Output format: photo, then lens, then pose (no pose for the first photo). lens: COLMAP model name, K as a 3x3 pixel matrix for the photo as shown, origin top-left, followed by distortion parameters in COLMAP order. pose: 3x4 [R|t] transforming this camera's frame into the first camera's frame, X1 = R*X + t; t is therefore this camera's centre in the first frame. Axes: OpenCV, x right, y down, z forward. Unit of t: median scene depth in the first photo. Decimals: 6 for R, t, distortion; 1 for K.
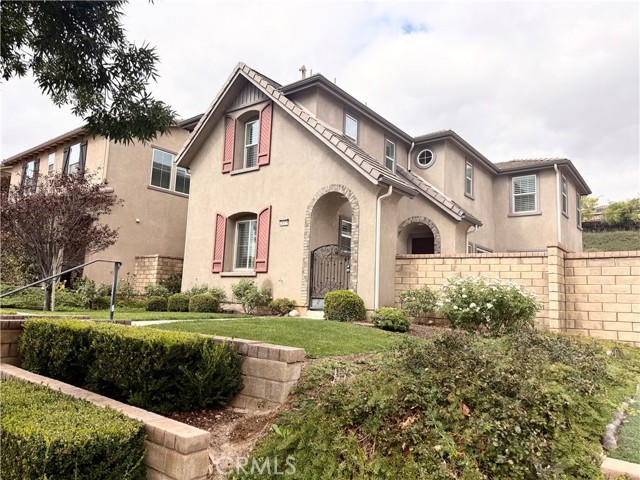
lens RADIAL K [[450.8, 0, 320.0], [0, 450.8, 240.0], [0, 0, 1]] dist [0.080967, -0.112859]
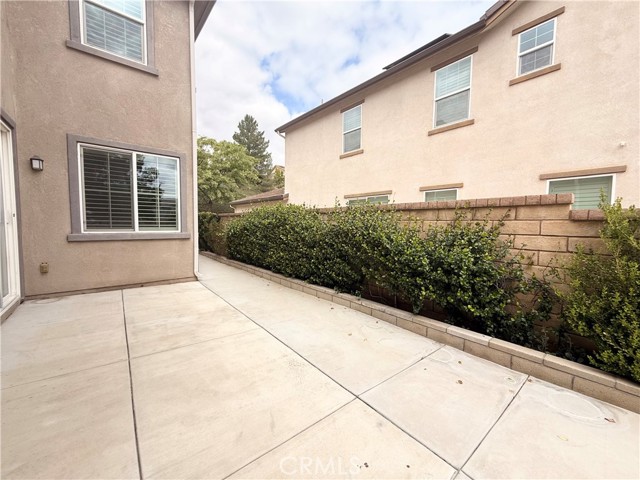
lens RADIAL K [[255.4, 0, 318.5], [0, 255.4, 239.4], [0, 0, 1]] dist [0.000916, -0.000363]
pose [[0.203683, -0.100561, 0.973859, 0.301775], [-0.135135, 0.982302, 0.129696, 0.069489], [-0.969666, -0.158019, 0.186489, 0.957403]]
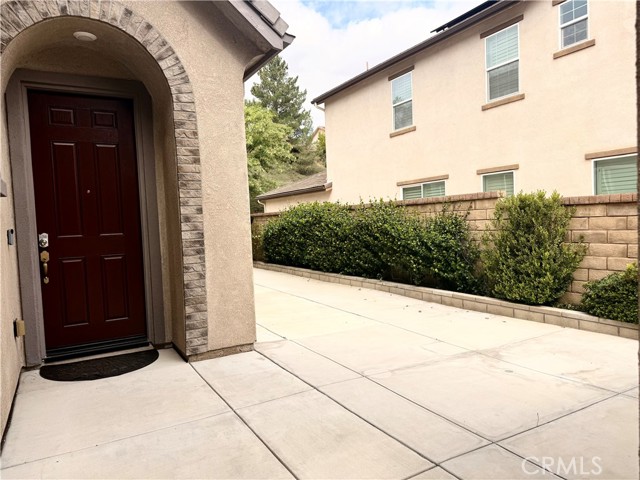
lens RADIAL K [[450.8, 0, 320.0], [0, 450.8, 240.0], [0, 0, 1]] dist [0.080967, -0.112859]
pose [[0.368871, -0.098215, 0.924277, 0.021453], [-0.066135, 0.989108, 0.131498, 0.040145], [-0.927125, -0.109633, 0.358358, 0.831334]]
